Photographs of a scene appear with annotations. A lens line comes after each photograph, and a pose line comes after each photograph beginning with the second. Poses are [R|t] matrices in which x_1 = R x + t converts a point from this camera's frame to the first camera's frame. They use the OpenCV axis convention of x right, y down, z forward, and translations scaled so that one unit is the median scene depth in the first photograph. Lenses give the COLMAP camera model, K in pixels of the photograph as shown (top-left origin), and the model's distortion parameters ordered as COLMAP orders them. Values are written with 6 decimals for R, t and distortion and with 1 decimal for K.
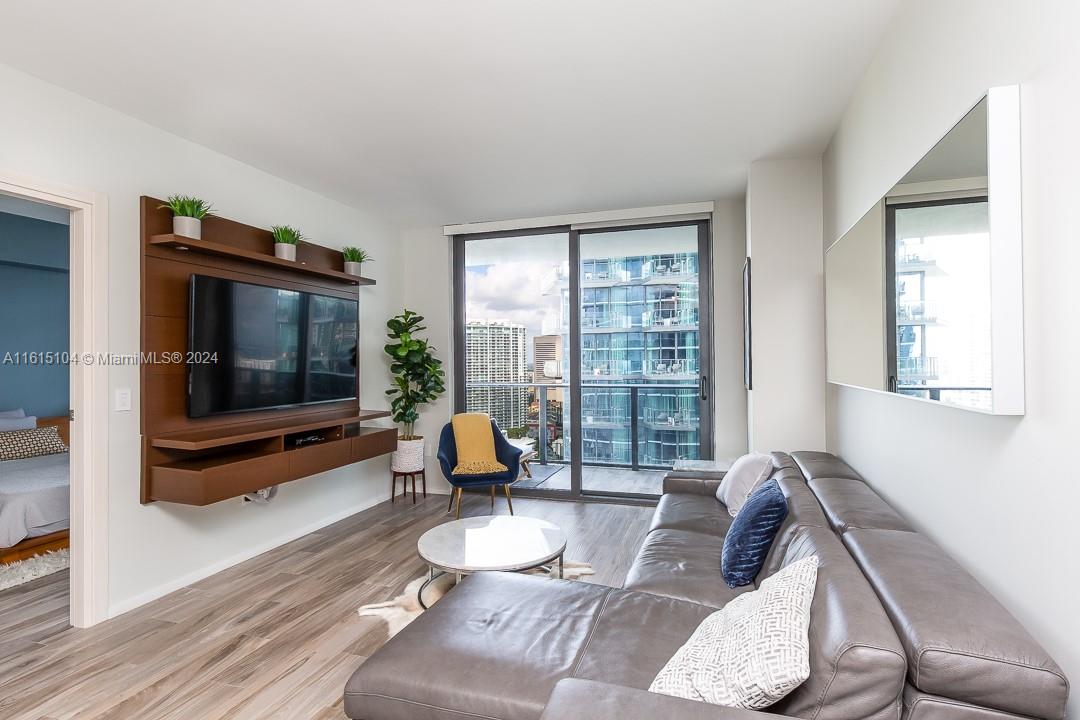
lens RADIAL K [[530.5, 0, 541.8], [0, 530.5, 357.2], [0, 0, 1]] dist [-0.000577, -0.000399]
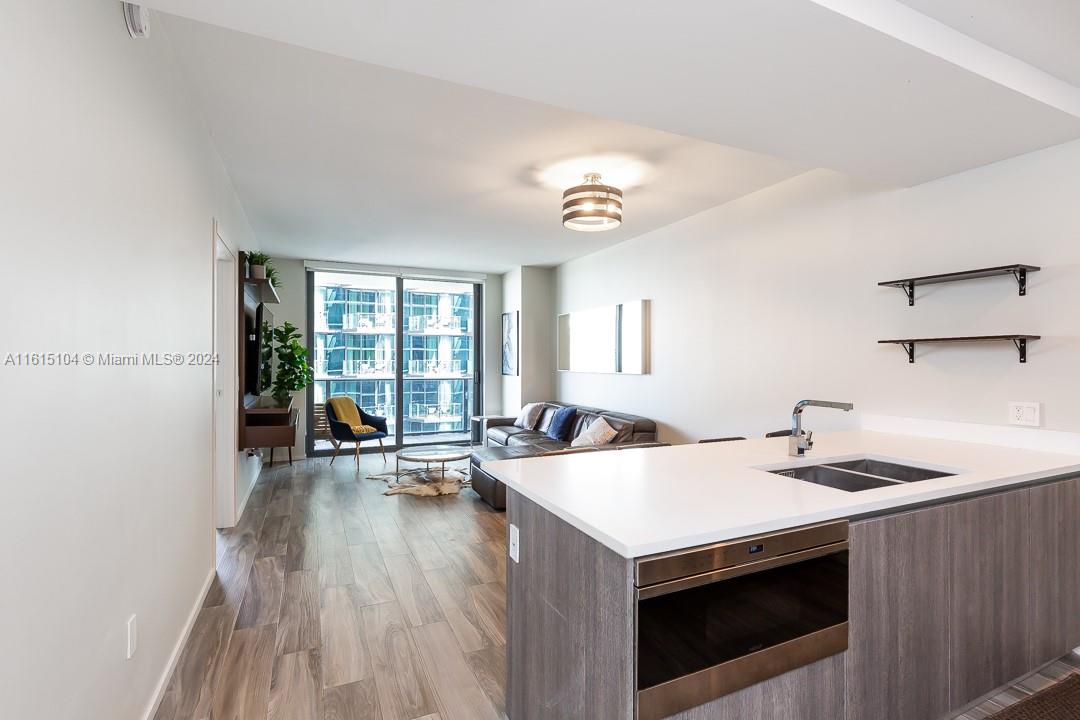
lens RADIAL K [[530.5, 0, 541.8], [0, 530.5, 357.2], [0, 0, 1]] dist [-0.000577, -0.000399]
pose [[0.744545, 0.012646, 0.667452, -0.751111], [-0.011317, 0.999916, -0.006320, 0.001383], [-0.667476, -0.002848, 0.744626, -0.482675]]
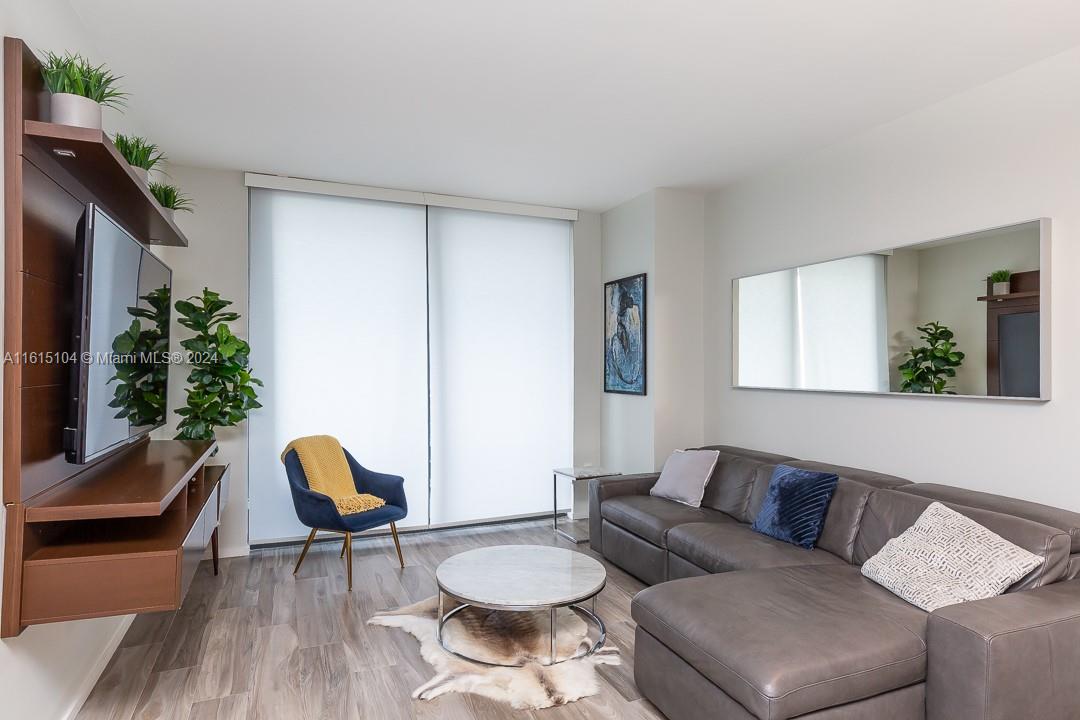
lens RADIAL K [[627.6, 0, 545.5], [0, 627.6, 365.4], [0, 0, 1]] dist [0.004892, 0.000792]
pose [[0.760072, 0.011602, 0.649736, -0.501026], [-0.013214, 0.999910, -0.002397, 0.004709], [-0.649705, -0.006763, 0.760156, 0.131192]]
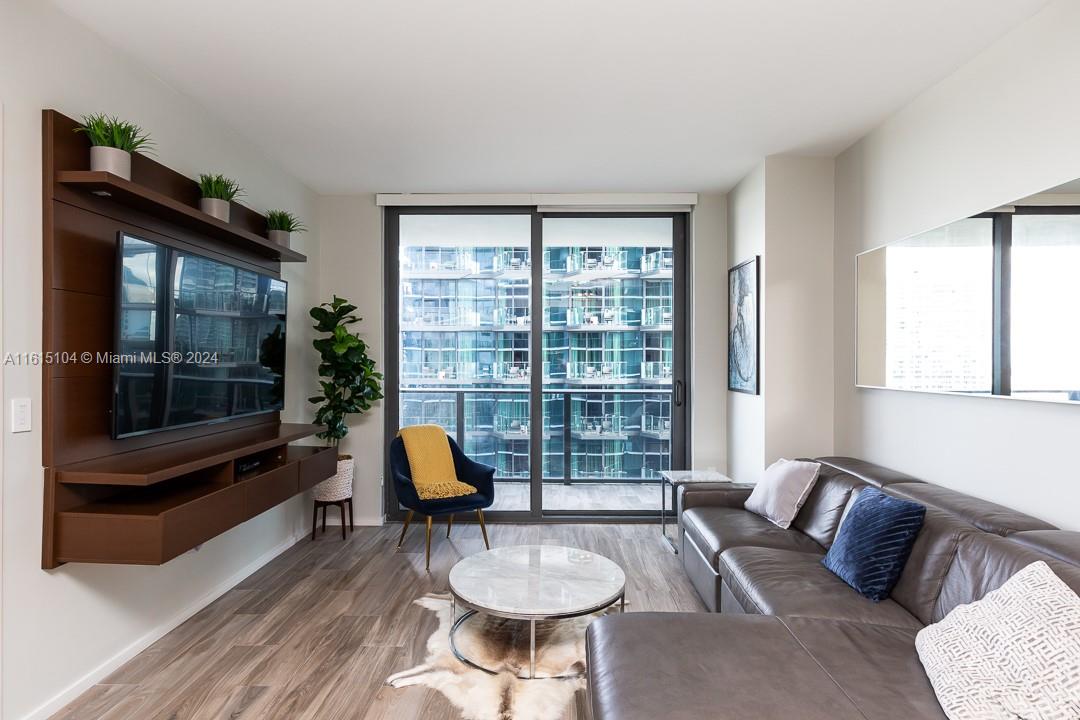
lens RADIAL K [[597.6, 0, 534.8], [0, 597.6, 363.0], [0, 0, 1]] dist [-0.001131, 0.001023]
pose [[0.959554, 0.009576, 0.281363, -0.247977], [-0.011598, 0.999917, 0.005522, 0.002471], [-0.281287, -0.008562, 0.959585, 0.067146]]
